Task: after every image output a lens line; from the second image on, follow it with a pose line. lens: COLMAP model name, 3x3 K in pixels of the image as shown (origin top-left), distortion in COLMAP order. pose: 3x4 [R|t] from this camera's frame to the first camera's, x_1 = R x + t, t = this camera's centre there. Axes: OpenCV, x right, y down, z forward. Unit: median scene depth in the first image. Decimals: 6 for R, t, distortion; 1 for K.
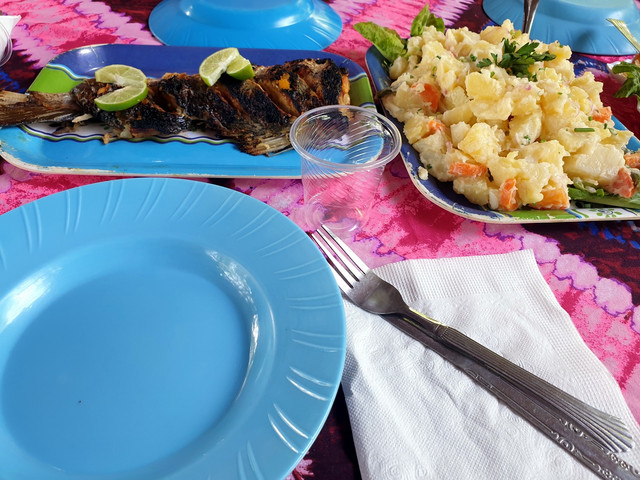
lens RADIAL K [[489.4, 0, 318.6], [0, 489.4, 239.6], [0, 0, 1]] dist [-0.010136, 0.006536]
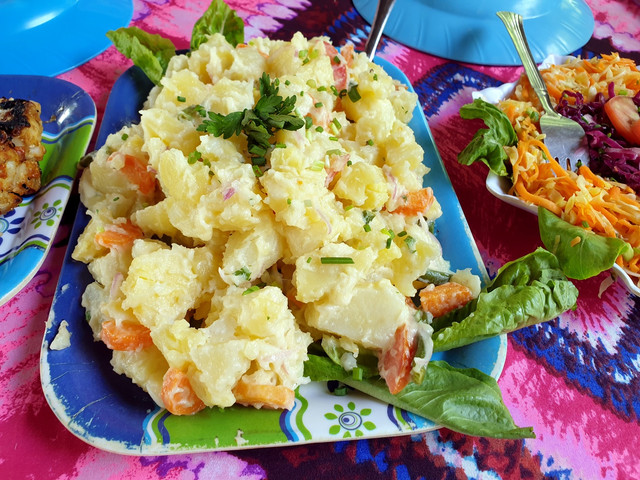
lens RADIAL K [[489.4, 0, 322.1], [0, 489.4, 241.3], [0, 0, 1]] dist [-0.010136, 0.006536]
pose [[0.999930, -0.004998, -0.010744, 0.530035], [0.005999, 0.995435, 0.095254, -0.301361], [0.010219, -0.095311, 0.995395, 0.425242]]
